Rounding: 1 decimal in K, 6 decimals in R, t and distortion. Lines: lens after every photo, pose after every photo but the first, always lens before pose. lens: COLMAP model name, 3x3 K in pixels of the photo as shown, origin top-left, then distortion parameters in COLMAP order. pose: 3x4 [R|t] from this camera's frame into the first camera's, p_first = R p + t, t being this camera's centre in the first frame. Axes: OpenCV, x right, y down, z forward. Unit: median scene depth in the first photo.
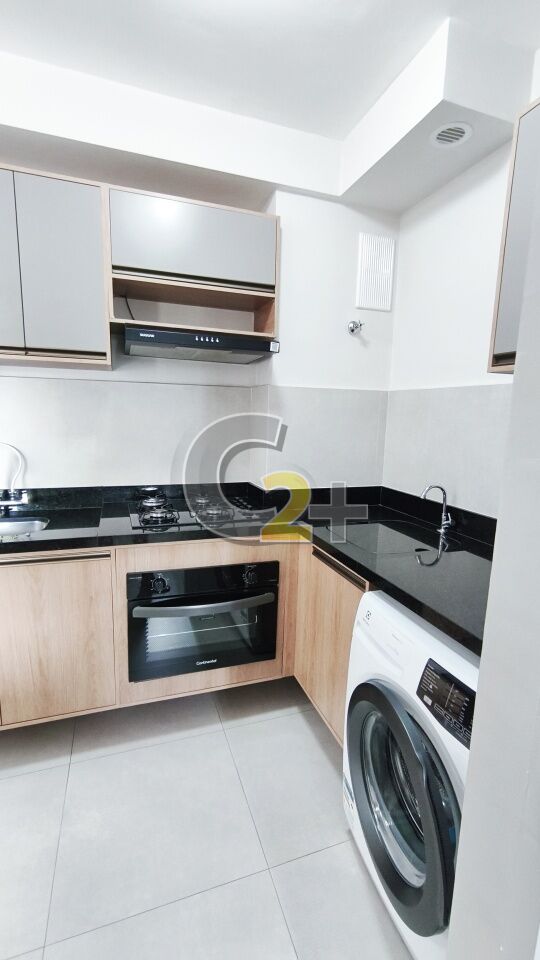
lens RADIAL K [[428.6, 0, 271.7], [0, 428.6, 485.2], [0, 0, 1]] dist [0.000707, 0.000130]
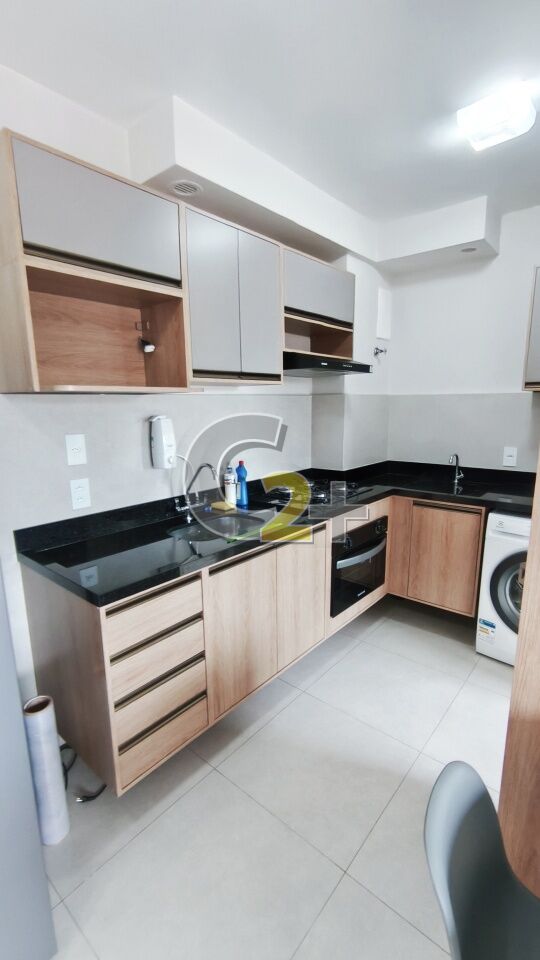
lens RADIAL K [[428.6, 0, 271.7], [0, 428.6, 485.2], [0, 0, 1]] dist [0.000707, 0.000130]
pose [[0.866210, -0.125235, 0.483732, -1.025689], [0.109896, 0.992126, 0.060067, -0.059749], [-0.487445, 0.001130, 0.873153, -0.095140]]
